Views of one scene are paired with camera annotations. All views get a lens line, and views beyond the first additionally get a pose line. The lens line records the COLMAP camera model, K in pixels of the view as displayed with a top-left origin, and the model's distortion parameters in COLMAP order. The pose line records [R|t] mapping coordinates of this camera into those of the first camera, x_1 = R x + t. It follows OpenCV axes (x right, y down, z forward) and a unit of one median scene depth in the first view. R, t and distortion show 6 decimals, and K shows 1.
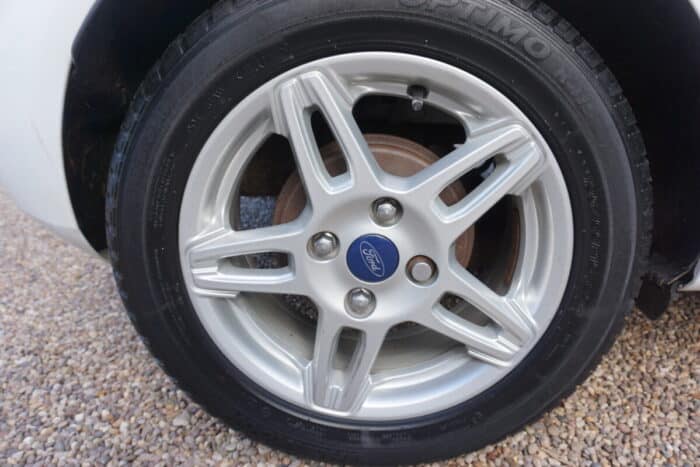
lens RADIAL K [[476.1, 0, 347.7], [0, 476.1, 233.3], [0, 0, 1]] dist [-0.015974, 0.001266]
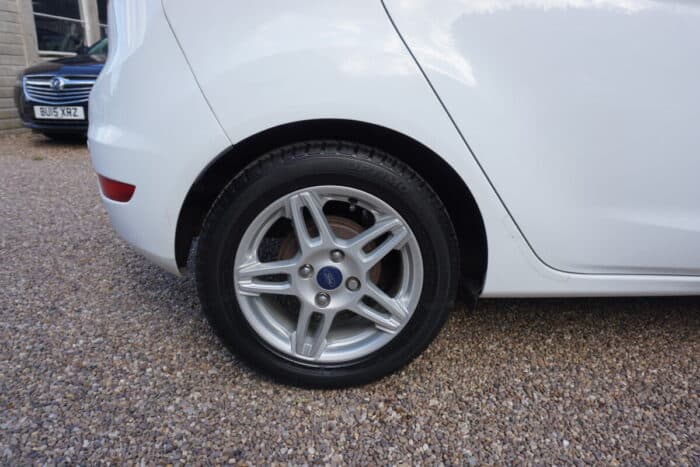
lens RADIAL K [[476.1, 0, 347.7], [0, 476.1, 233.3], [0, 0, 1]] dist [-0.015974, 0.001266]
pose [[0.993307, 0.034071, 0.110368, -0.098561], [-0.028654, 0.998323, -0.050305, -0.037036], [-0.111897, 0.046806, 0.992617, -1.015160]]
